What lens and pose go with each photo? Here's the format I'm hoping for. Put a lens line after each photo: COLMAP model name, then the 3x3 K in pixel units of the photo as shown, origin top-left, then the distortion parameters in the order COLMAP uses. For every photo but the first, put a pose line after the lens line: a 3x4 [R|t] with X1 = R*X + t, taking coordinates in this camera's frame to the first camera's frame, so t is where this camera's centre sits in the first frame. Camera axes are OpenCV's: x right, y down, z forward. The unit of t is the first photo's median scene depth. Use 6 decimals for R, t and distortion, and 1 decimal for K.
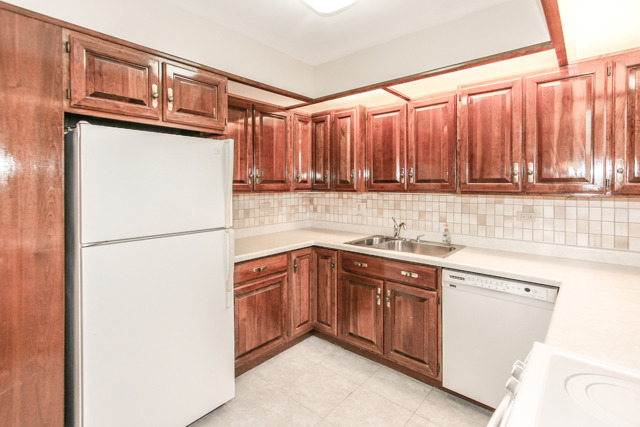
lens RADIAL K [[294.7, 0, 321.5], [0, 294.7, 183.9], [0, 0, 1]] dist [-0.001268, -0.000274]
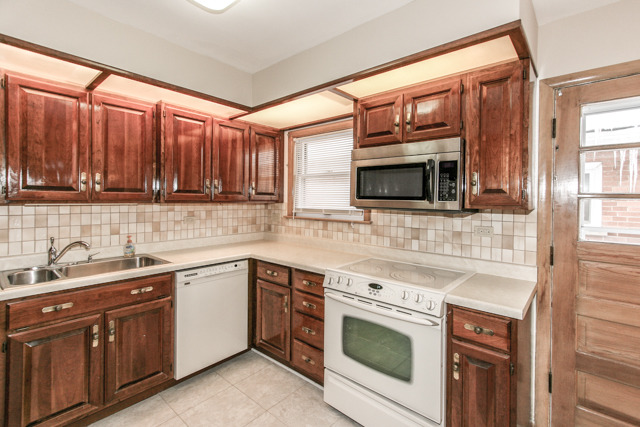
lens RADIAL K [[300.5, 0, 320.7], [0, 300.5, 192.9], [0, 0, 1]] dist [-0.000136, -0.000183]
pose [[0.015107, 0.016797, 0.999745, -0.614106], [-0.016613, 0.999725, -0.016546, 0.004910], [-0.999748, -0.016359, 0.015382, 0.406373]]
